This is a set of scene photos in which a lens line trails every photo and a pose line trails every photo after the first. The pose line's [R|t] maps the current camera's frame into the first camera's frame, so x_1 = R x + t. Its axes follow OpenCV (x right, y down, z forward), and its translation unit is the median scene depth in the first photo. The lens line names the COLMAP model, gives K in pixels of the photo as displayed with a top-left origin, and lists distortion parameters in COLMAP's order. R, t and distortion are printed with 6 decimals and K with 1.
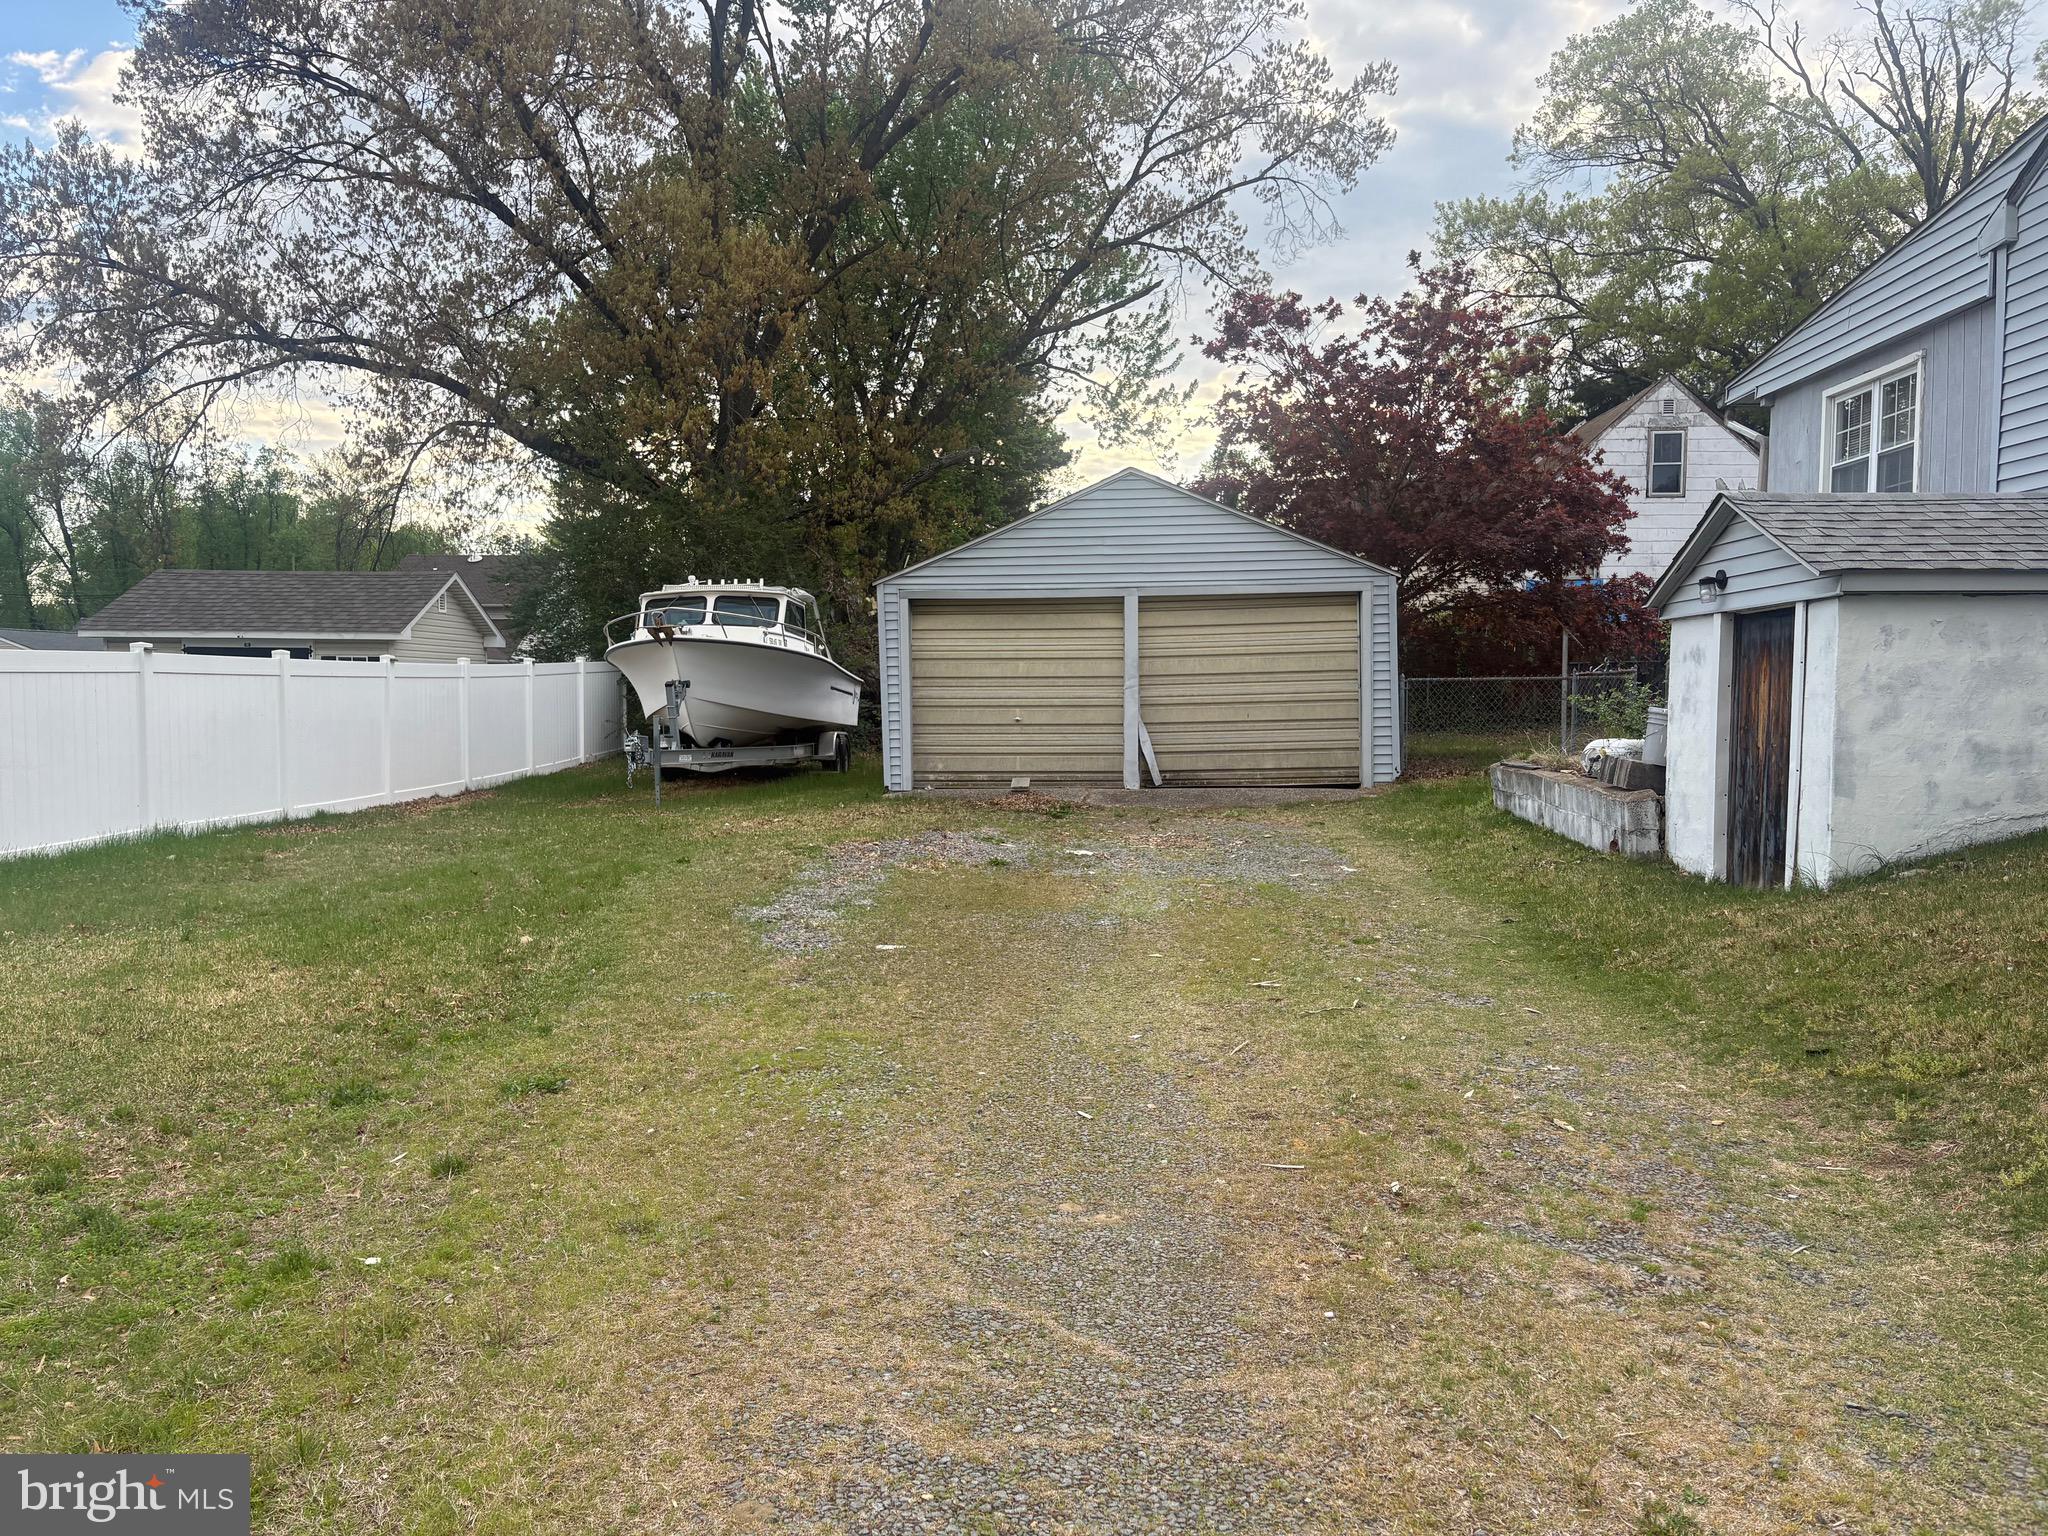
lens RADIAL K [[1542.0, 0, 1024.0], [0, 1542.0, 768.0], [0, 0, 1]] dist [0.090145, -0.131072]
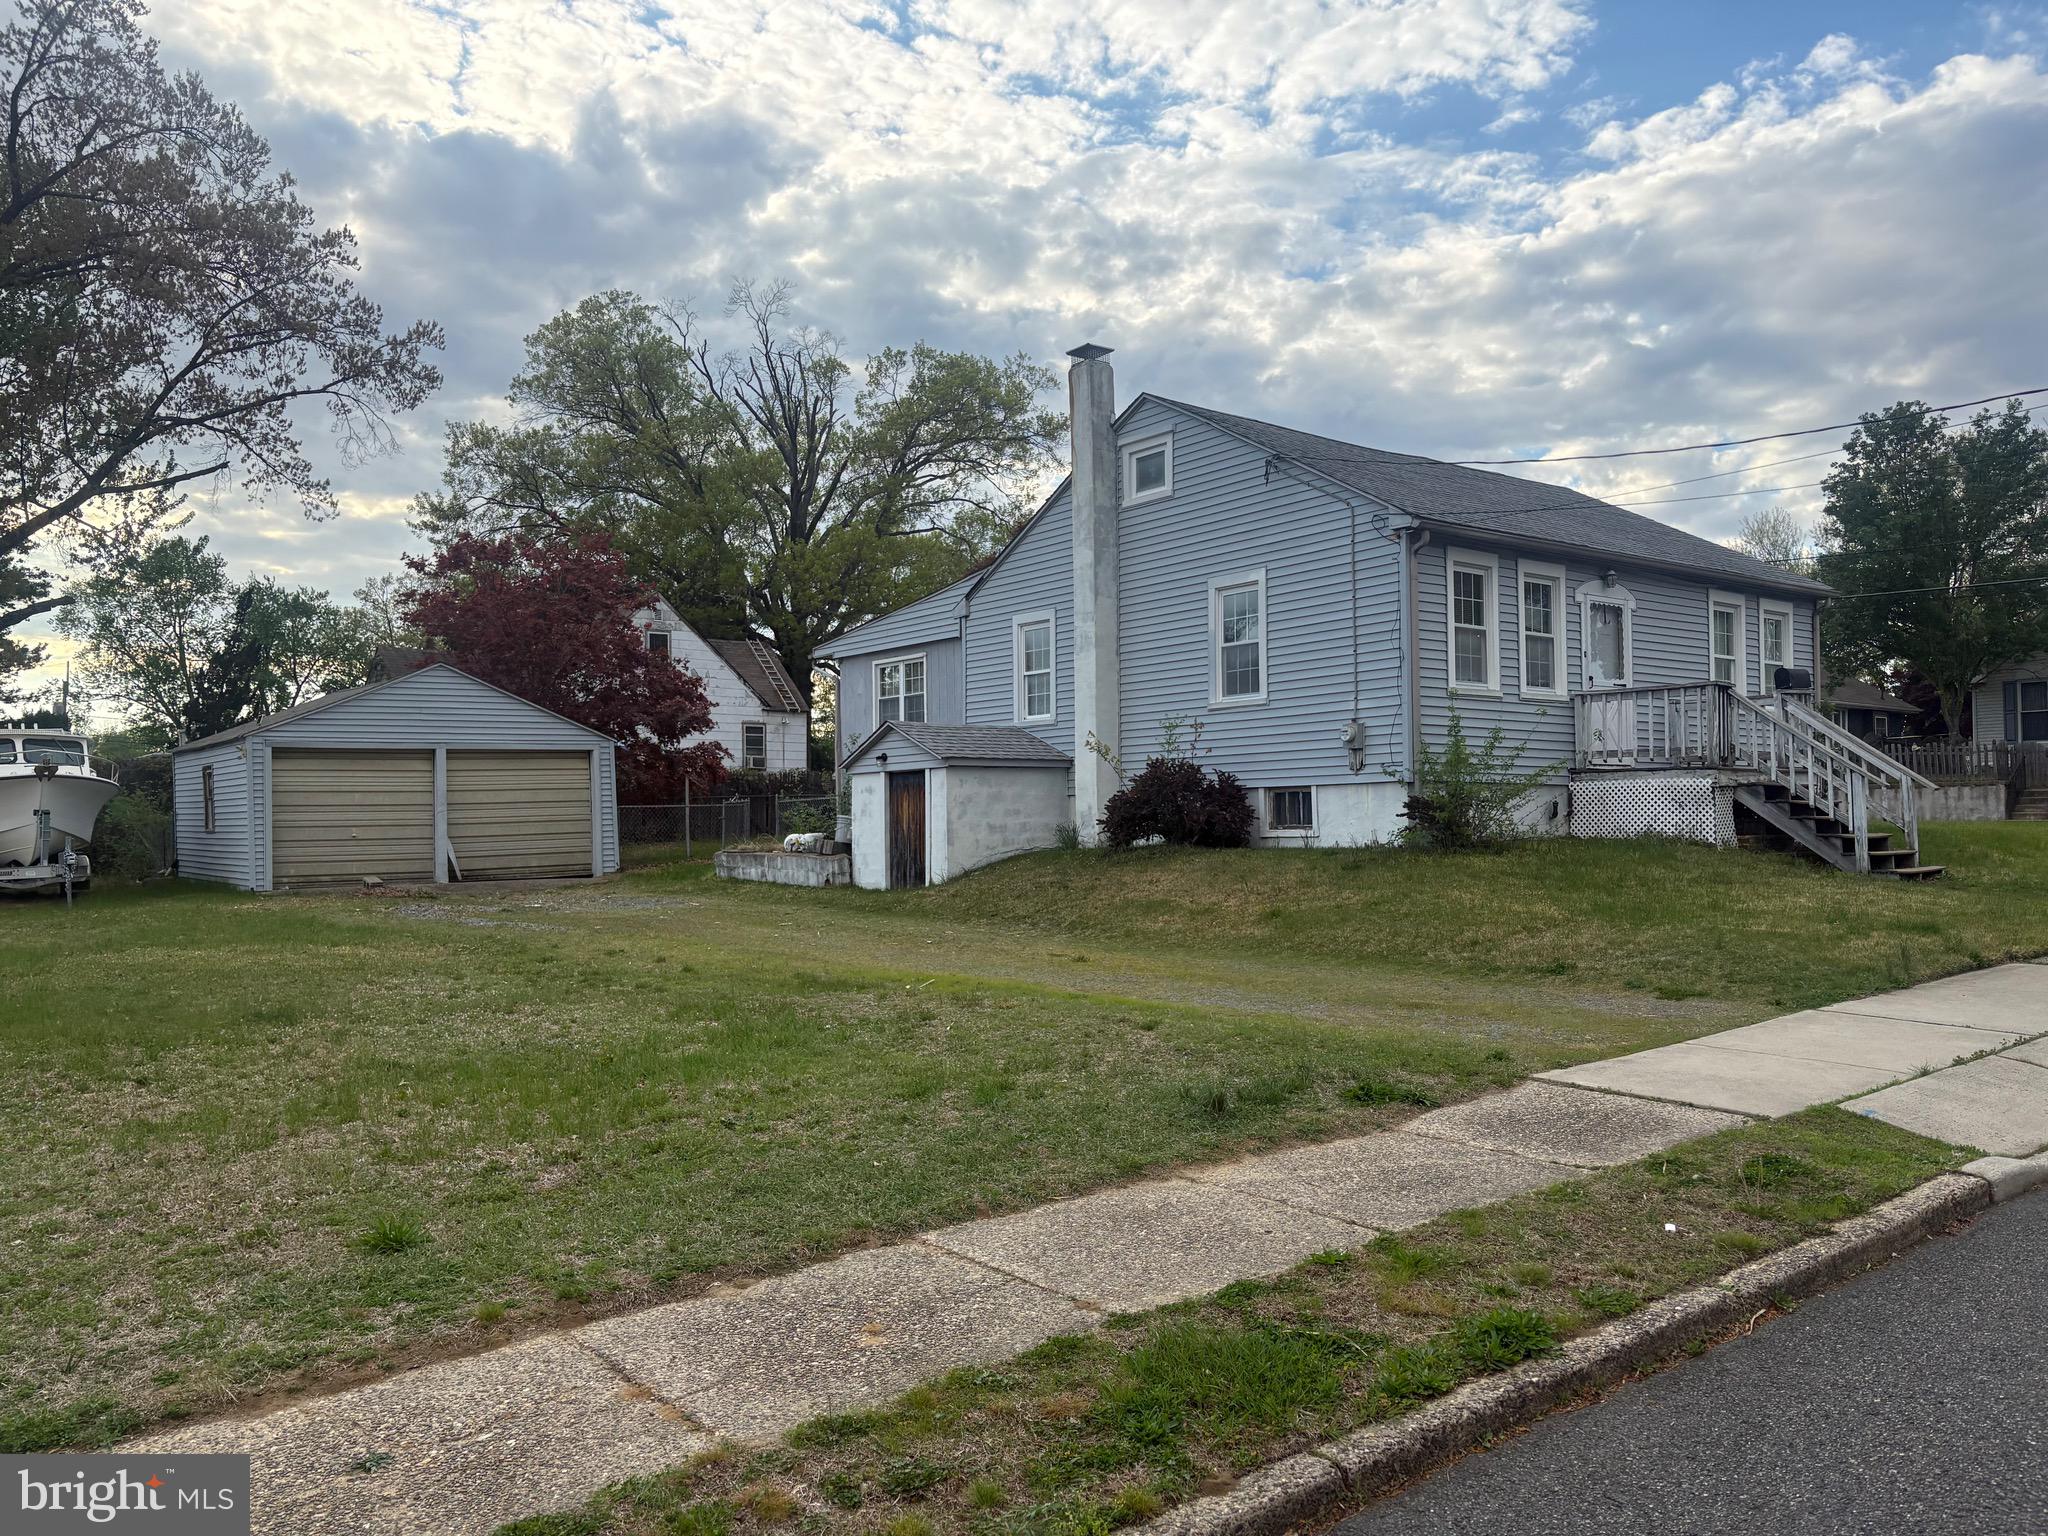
lens RADIAL K [[1581.0, 0, 1024.0], [0, 1581.0, 768.0], [0, 0, 1]] dist [0.037784, -0.065589]
pose [[0.748819, 0.016616, 0.662566, -0.505830], [0.044412, 0.996181, -0.075175, 0.042199], [-0.661285, 0.085718, 0.745221, -0.464382]]
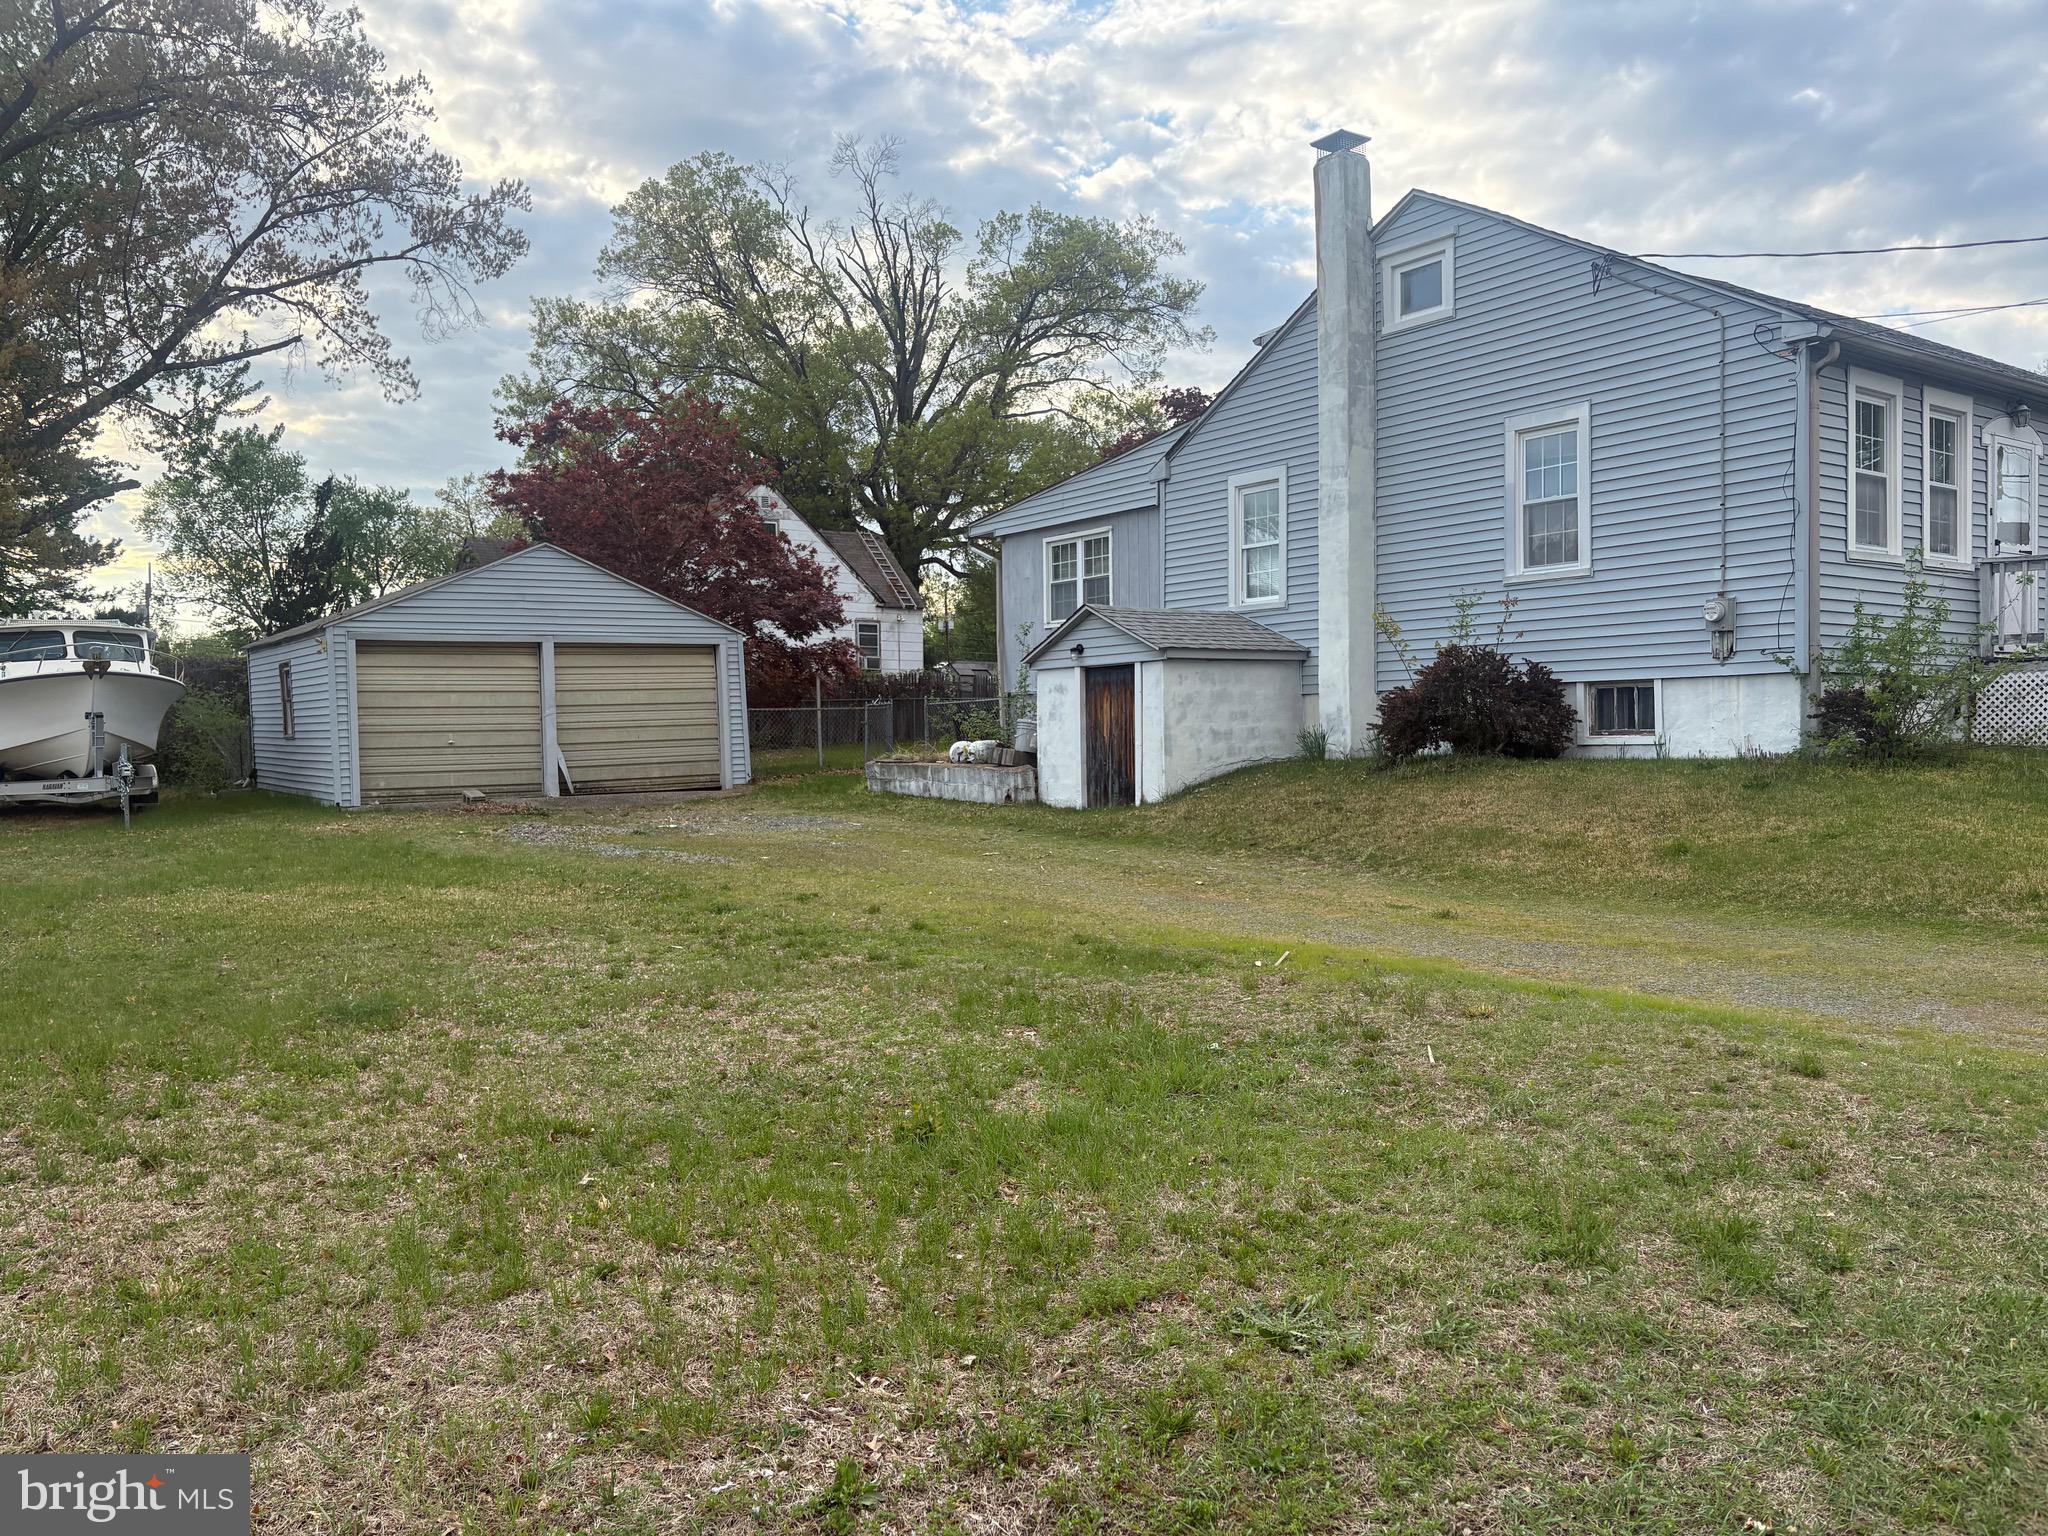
lens RADIAL K [[1577.0, 0, 1029.2], [0, 1577.0, 757.7], [0, 0, 1]] dist [0.046132, -0.064214]
pose [[0.776354, -0.018803, 0.630016, -0.438922], [0.043306, 0.998784, -0.023557, 0.029066], [-0.628807, 0.045572, 0.776225, -0.238016]]
